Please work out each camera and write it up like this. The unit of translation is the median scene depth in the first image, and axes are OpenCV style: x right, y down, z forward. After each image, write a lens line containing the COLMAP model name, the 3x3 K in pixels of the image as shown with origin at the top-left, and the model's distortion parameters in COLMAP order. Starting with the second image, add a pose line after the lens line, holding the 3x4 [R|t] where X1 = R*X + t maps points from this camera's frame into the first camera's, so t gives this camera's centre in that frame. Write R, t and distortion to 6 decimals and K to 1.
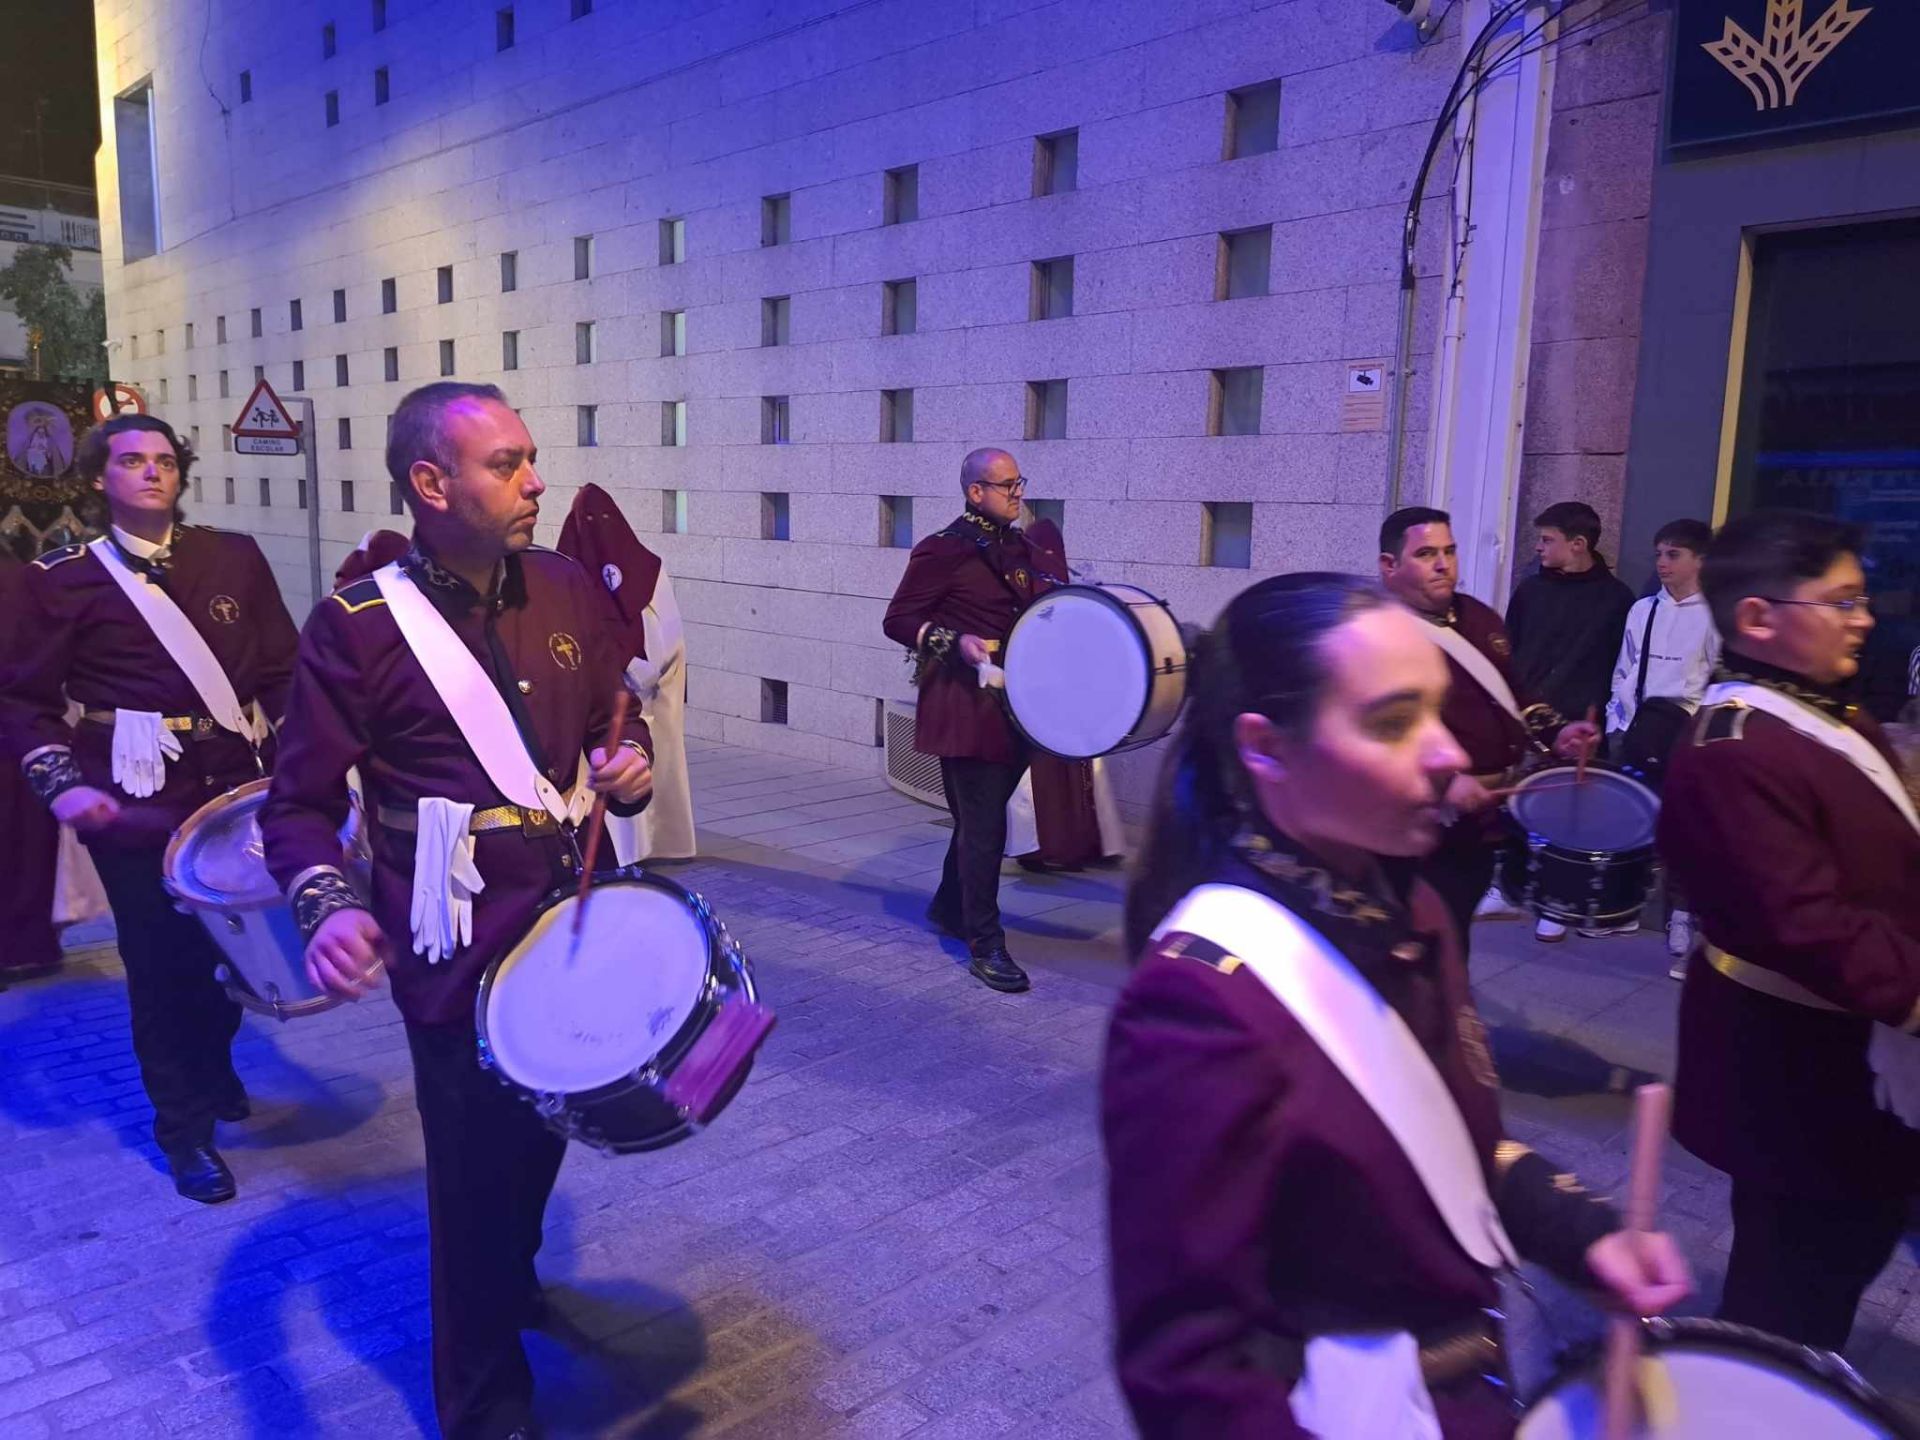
lens RADIAL K [[1434.5, 0, 1006.4], [0, 1434.5, 726.6], [0, 0, 1]] dist [0.059599, -0.050217]
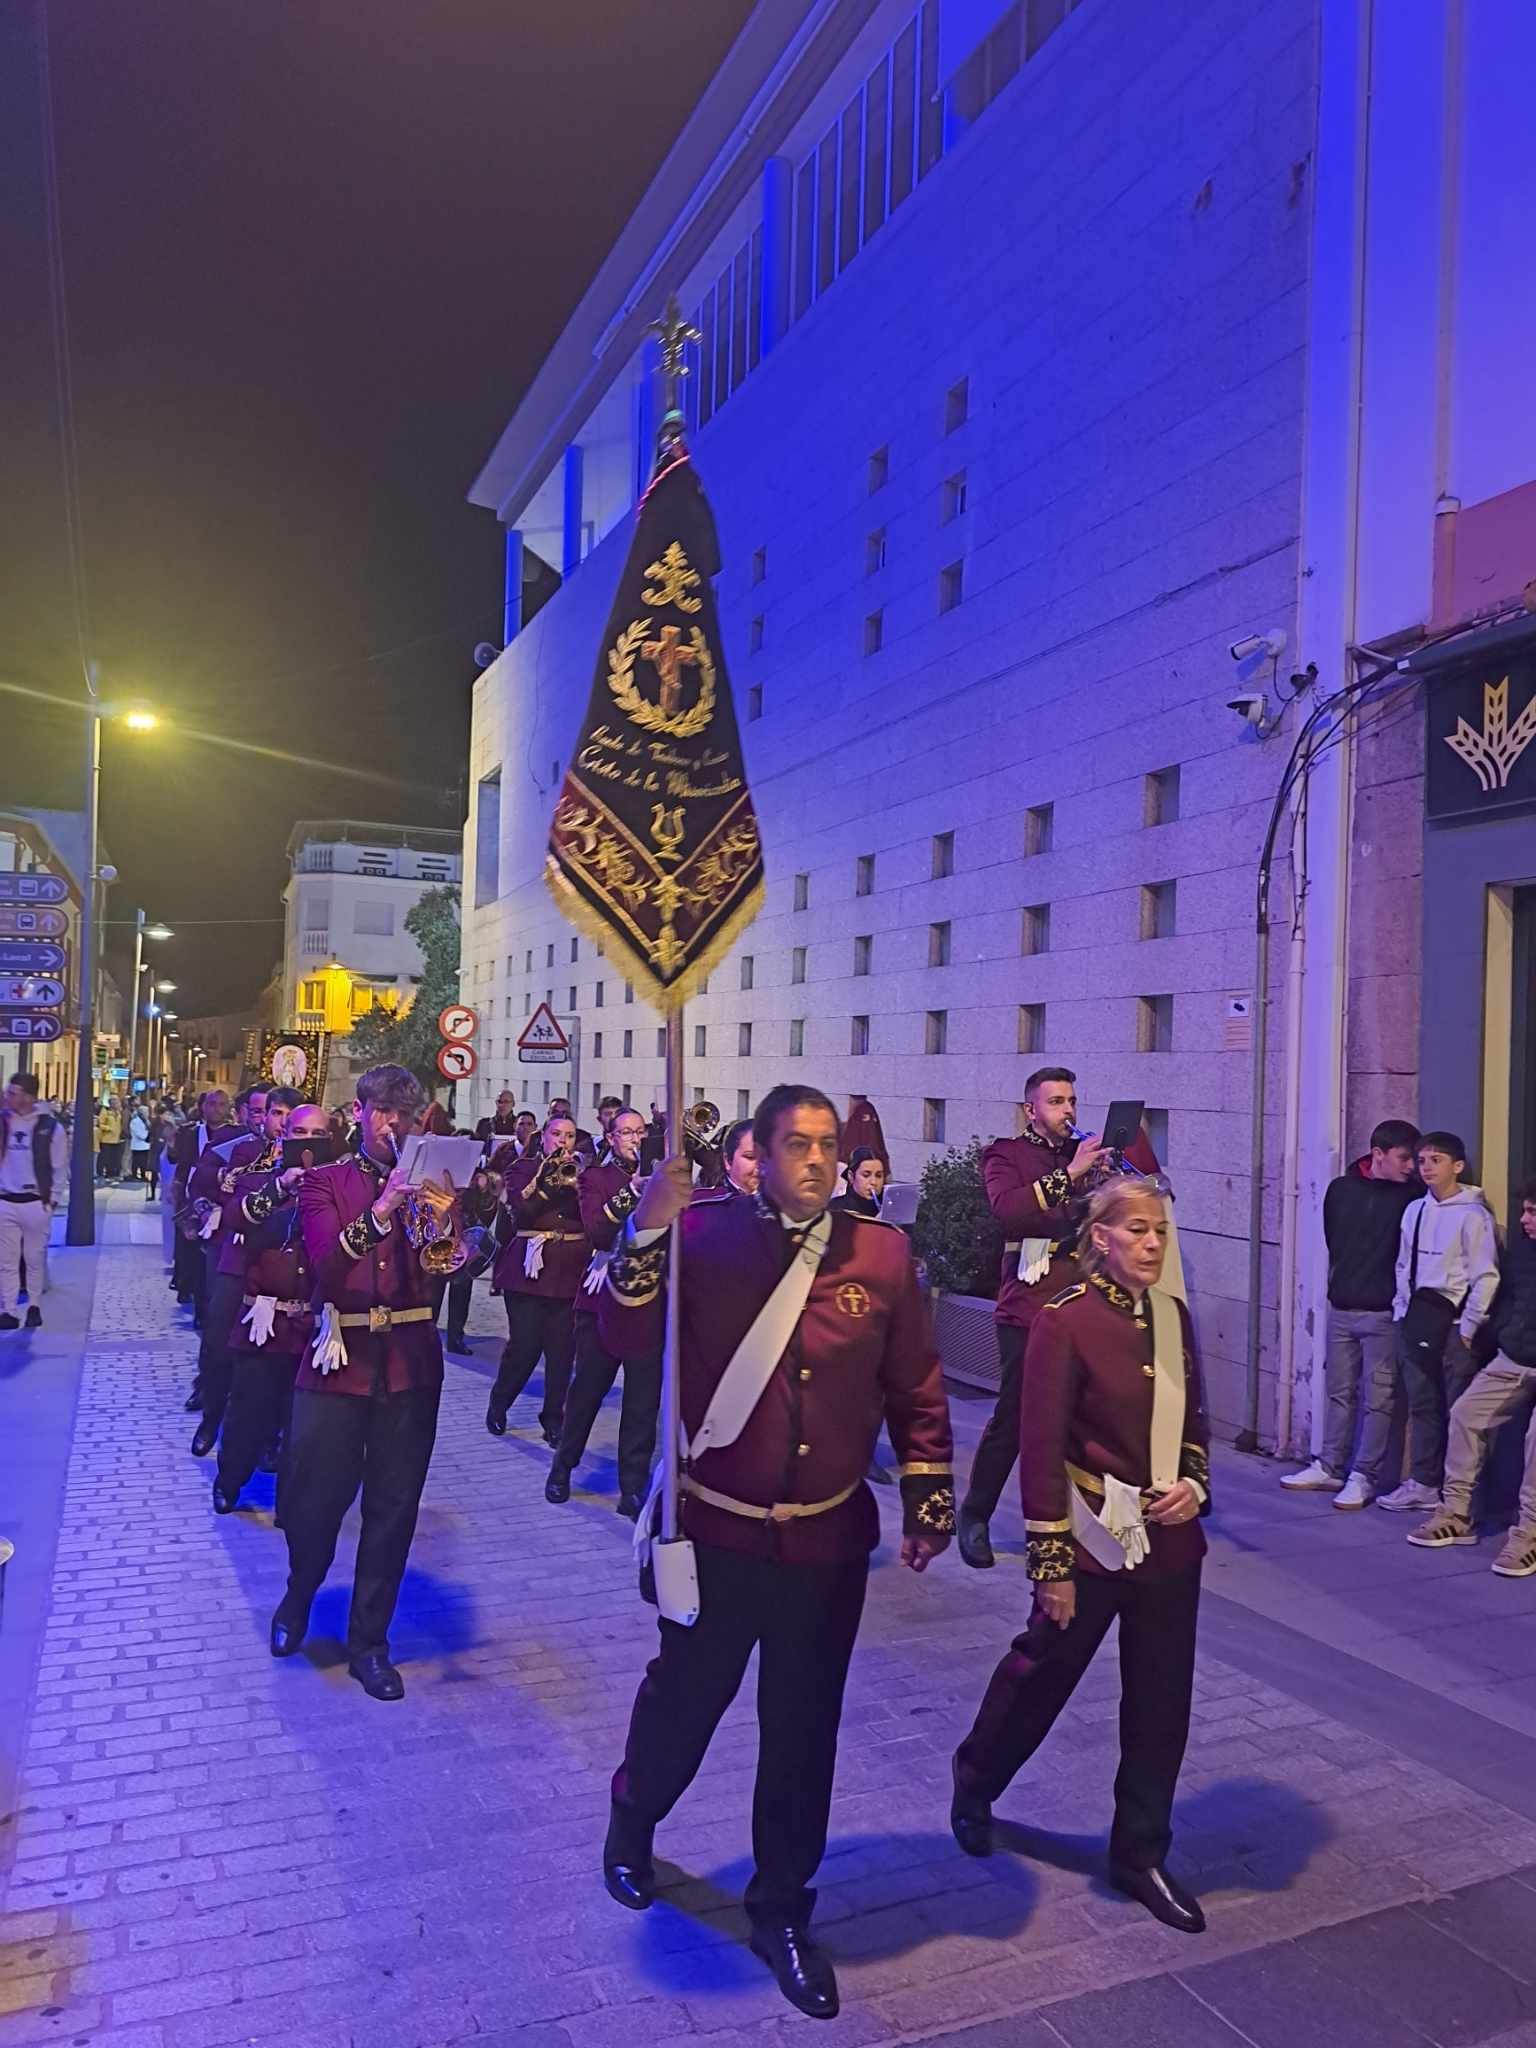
lens RADIAL K [[1531.7, 0, 807.9], [0, 1531.7, 1066.1], [0, 0, 1]] dist [0.111851, -0.115209]
pose [[0.936520, -0.009514, -0.350485, 0.260466], [-0.049545, 0.986010, -0.159155, 0.015878], [0.347095, 0.166416, 0.922947, -0.189831]]
